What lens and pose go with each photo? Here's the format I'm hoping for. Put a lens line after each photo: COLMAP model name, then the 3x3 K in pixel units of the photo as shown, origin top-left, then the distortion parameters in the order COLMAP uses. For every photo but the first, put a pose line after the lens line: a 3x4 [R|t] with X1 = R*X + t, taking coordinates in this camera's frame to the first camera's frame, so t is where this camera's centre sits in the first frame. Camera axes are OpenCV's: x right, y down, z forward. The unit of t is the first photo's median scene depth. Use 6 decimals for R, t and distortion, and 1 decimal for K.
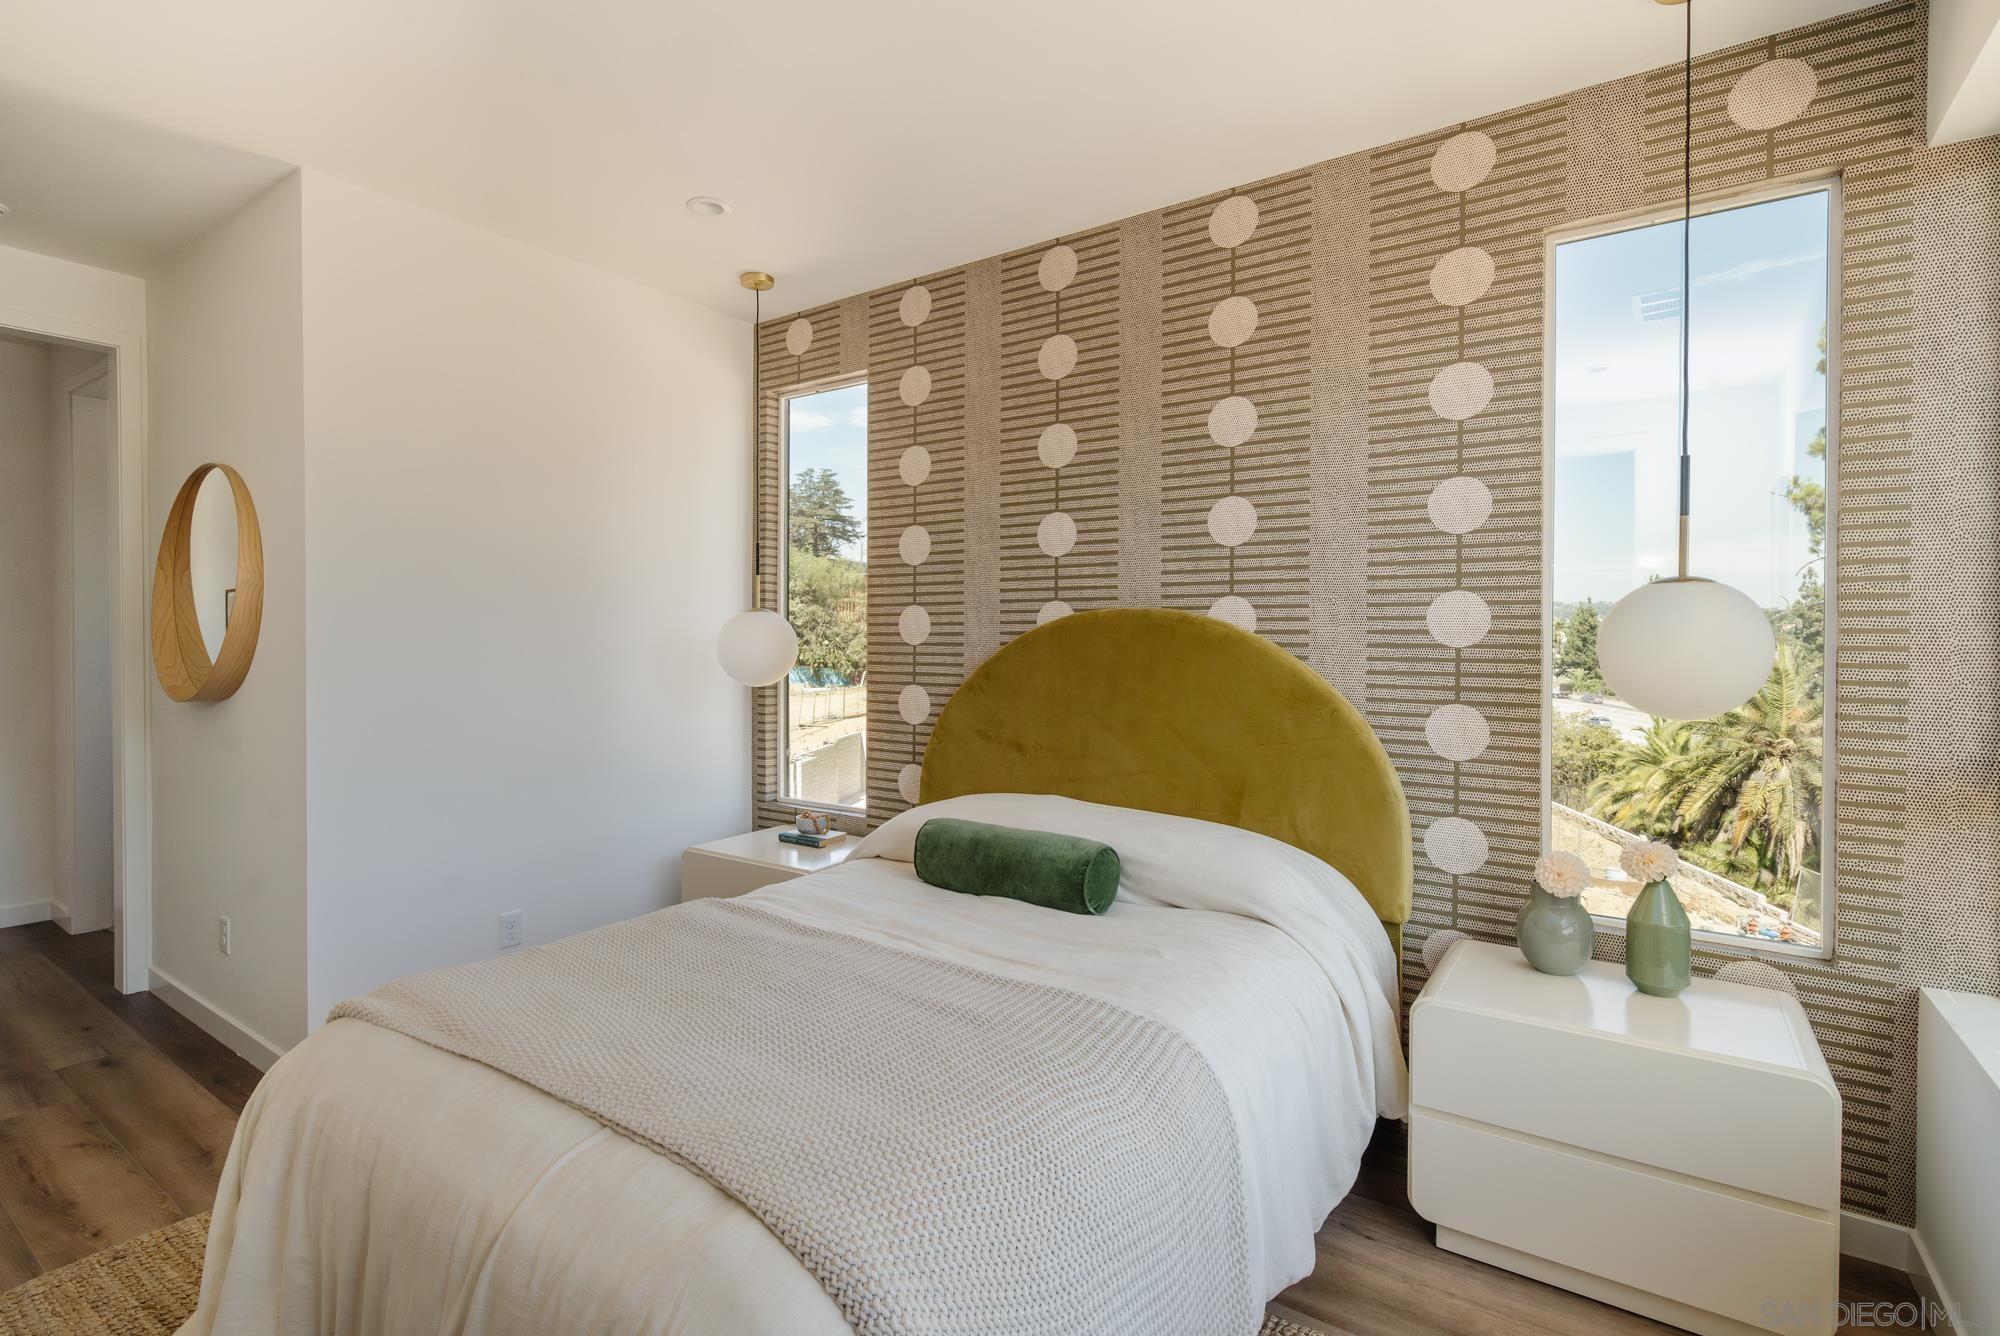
lens RADIAL K [[849.1, 0, 1001.8], [0, 849.1, 650.7], [0, 0, 1]] dist [-0.001409, 0.000014]
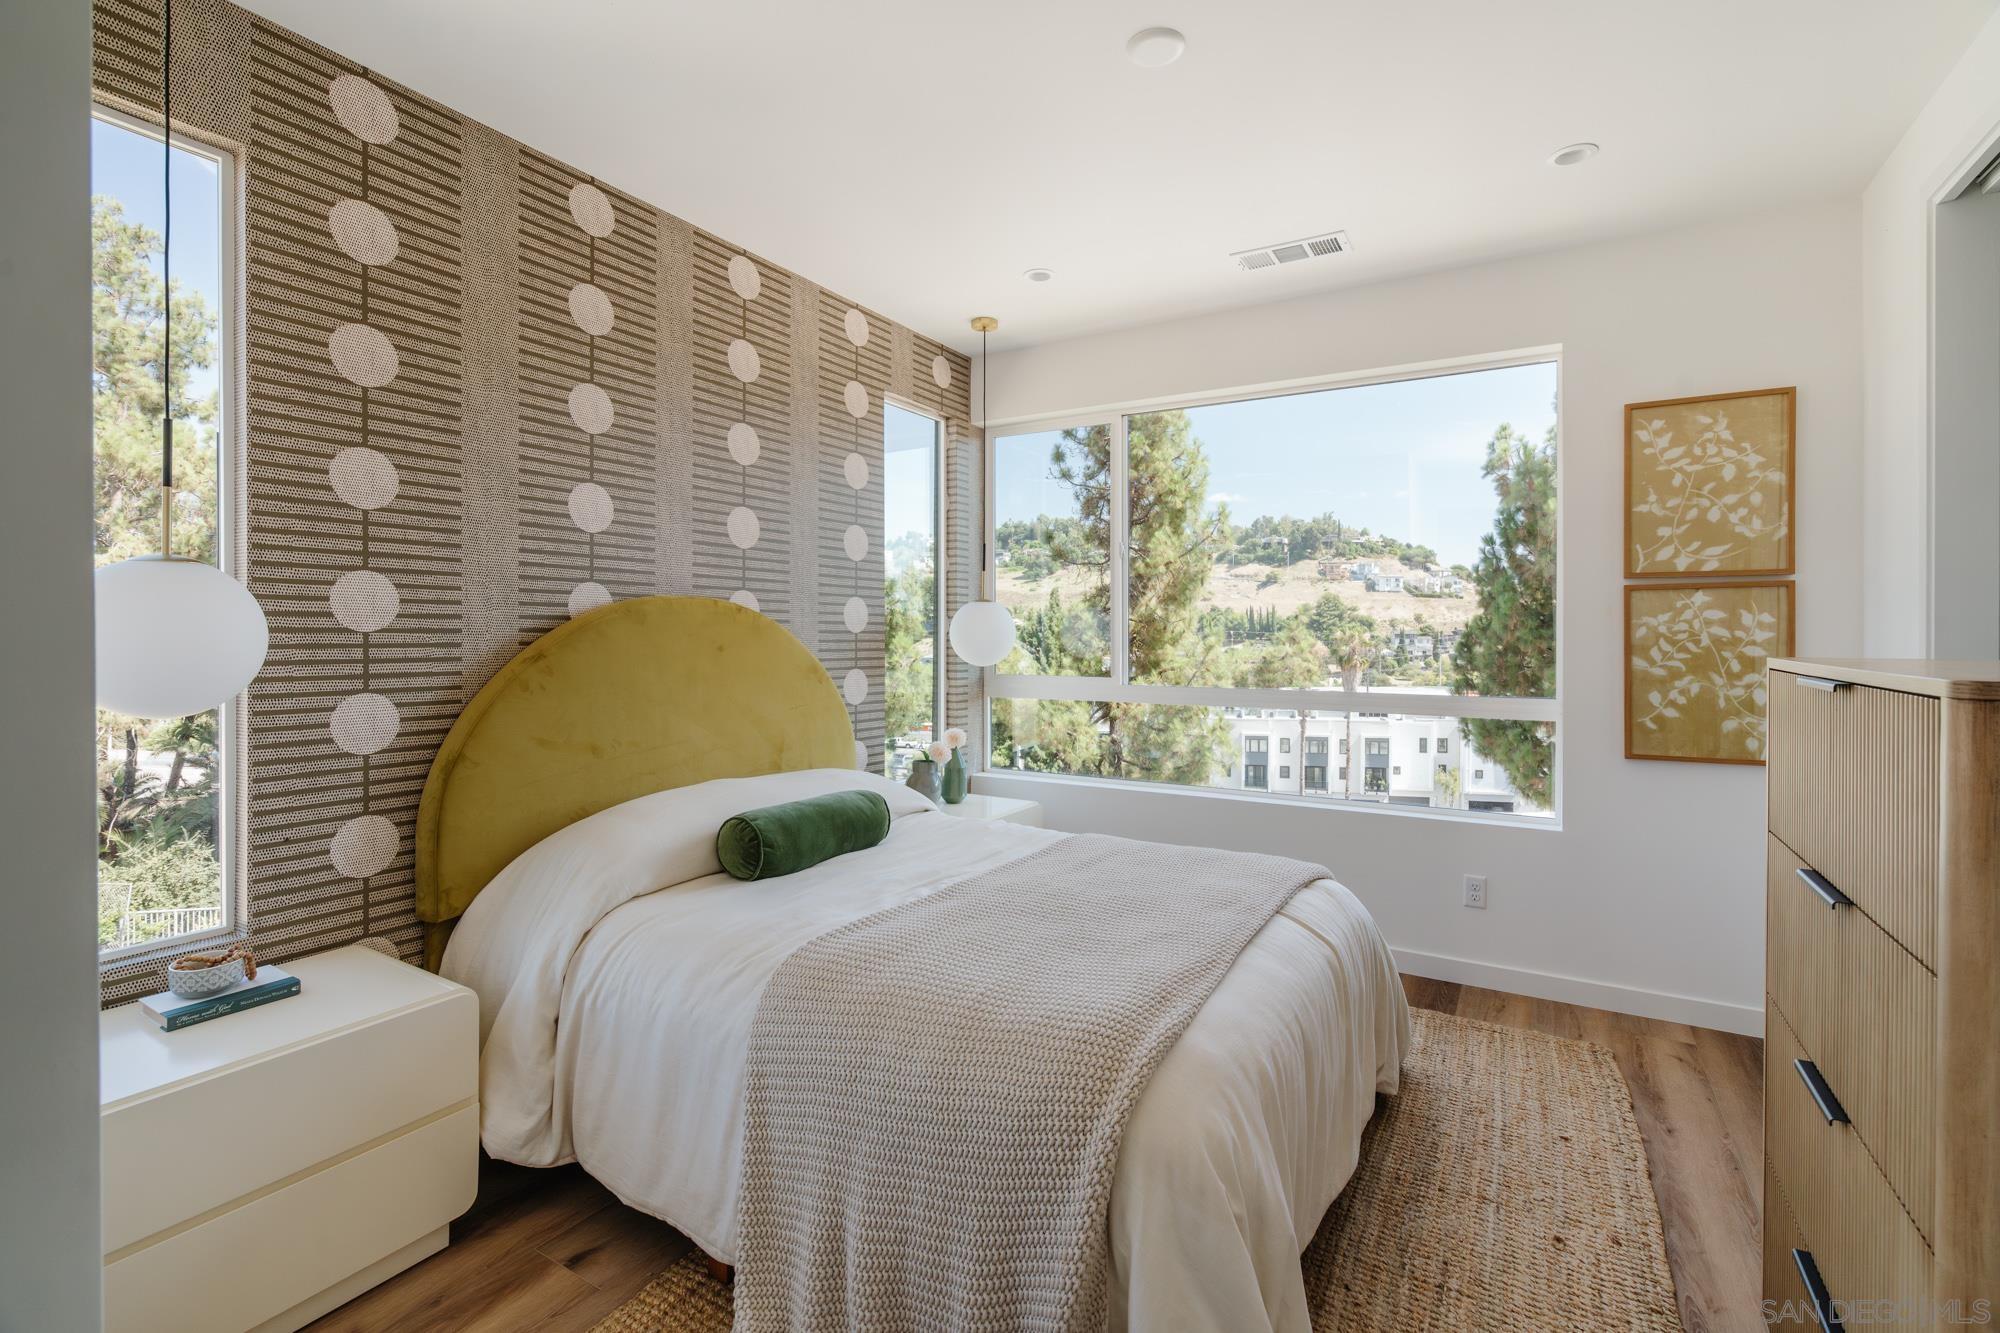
lens RADIAL K [[926.9, 0, 1029.5], [0, 926.9, 628.6], [0, 0, 1]] dist [-0.000139, 0.000225]
pose [[-0.048494, 0.000914, 0.998823, -0.912292], [0.004165, 0.999991, -0.000713, -0.007315], [-0.998815, 0.004125, -0.048497, 0.576560]]
